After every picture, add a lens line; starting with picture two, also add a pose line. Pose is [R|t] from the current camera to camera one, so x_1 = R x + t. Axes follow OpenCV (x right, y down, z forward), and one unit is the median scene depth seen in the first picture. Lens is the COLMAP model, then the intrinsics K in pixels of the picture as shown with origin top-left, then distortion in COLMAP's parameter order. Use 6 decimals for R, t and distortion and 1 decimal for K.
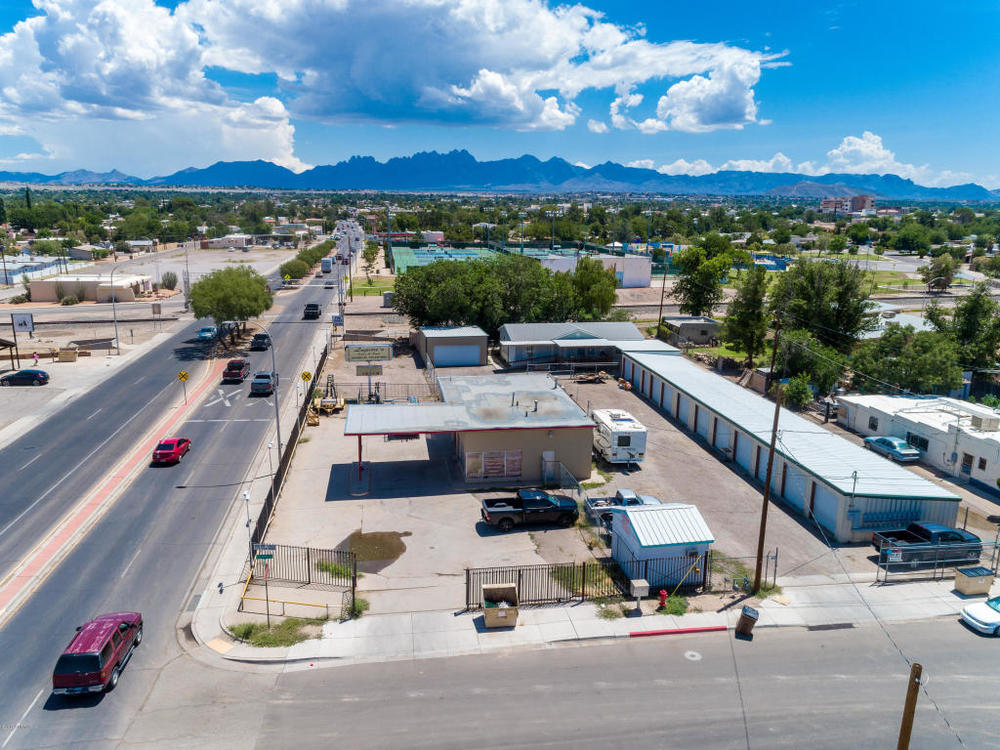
lens RADIAL K [[745.5, 0, 500.0], [0, 745.5, 375.0], [0, 0, 1]] dist [0.021381, 0.004656]
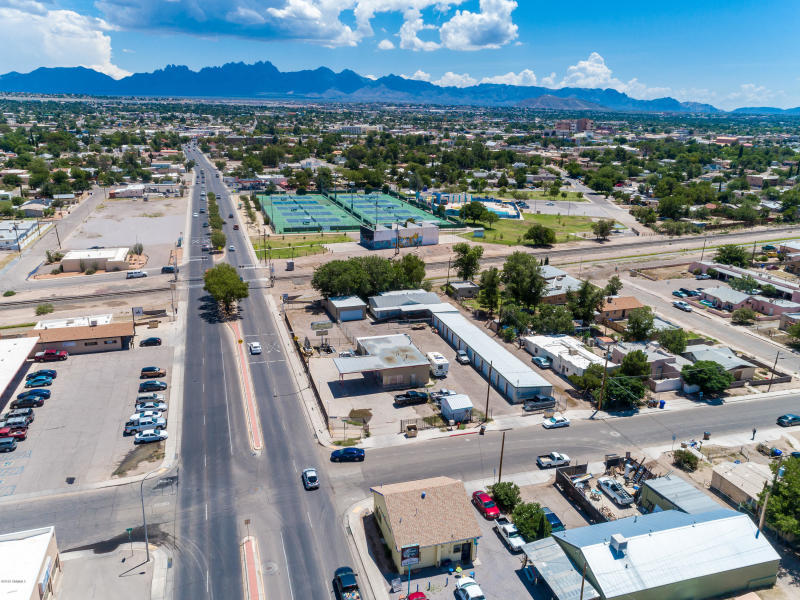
lens RADIAL K [[614.4, 0, 400.0], [0, 614.4, 300.0], [0, 0, 1]] dist [0.014925, 0.001715]
pose [[0.988252, -0.036487, 0.148415, -0.337044], [0.025170, 0.996680, 0.077433, -0.375744], [-0.150747, -0.072788, 0.985889, -1.282012]]
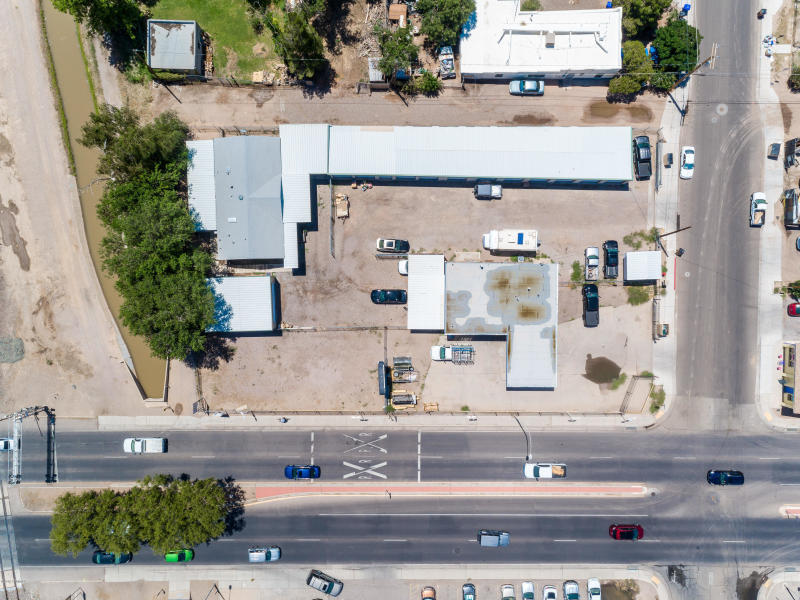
lens RADIAL K [[596.4, 0, 400.0], [0, 596.4, 300.0], [0, 0, 1]] dist [0.021381, 0.004656]
pose [[0.159810, -0.986620, -0.032276, 0.019479], [0.209010, 0.001863, 0.977912, -1.779029], [-0.964767, -0.163026, 0.206511, 1.189683]]
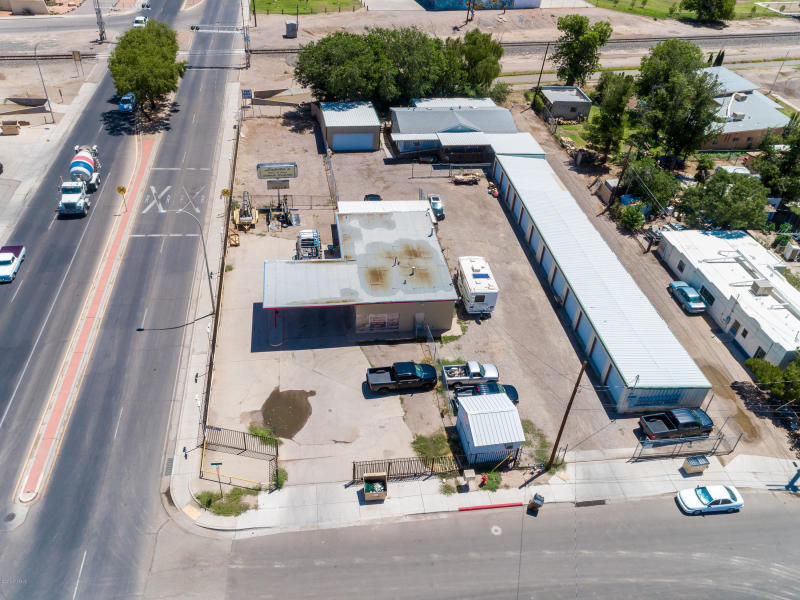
lens RADIAL K [[649.3, 0, 400.0], [0, 649.3, 300.0], [0, 0, 1]] dist [0.018206, 0.005832]
pose [[0.998875, 0.041544, 0.022865, 0.003492], [-0.047307, 0.906384, 0.419797, -0.447274], [-0.003285, -0.420407, 0.907330, -0.023726]]
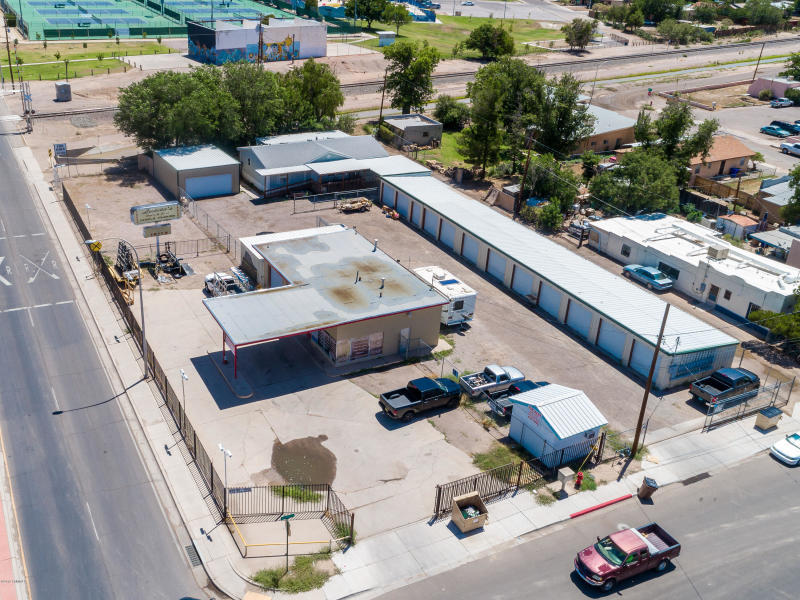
lens RADIAL K [[789.1, 0, 331.9], [0, 789.1, 271.7], [0, 0, 1]] dist [0.022213, -0.000018]
pose [[0.953364, -0.100663, 0.284542, -0.402234], [0.037122, 0.974694, 0.220441, -0.265695], [-0.299532, -0.199598, 0.932975, -0.022090]]
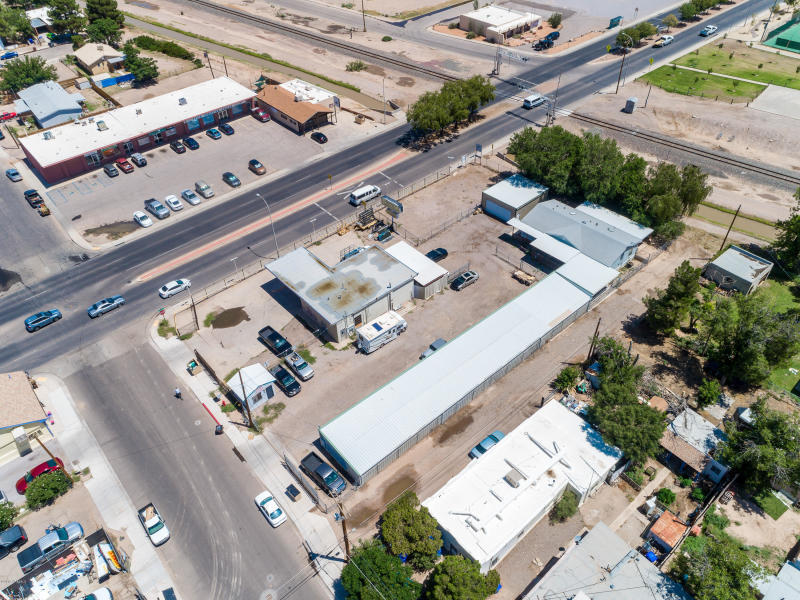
lens RADIAL K [[596.4, 0, 400.0], [0, 596.4, 300.0], [0, 0, 1]] dist [0.021381, 0.004656]
pose [[0.532640, 0.548954, -0.644162, 1.331273], [-0.156405, 0.811849, 0.562529, -0.992218], [0.831765, -0.198875, 0.518282, 0.399425]]
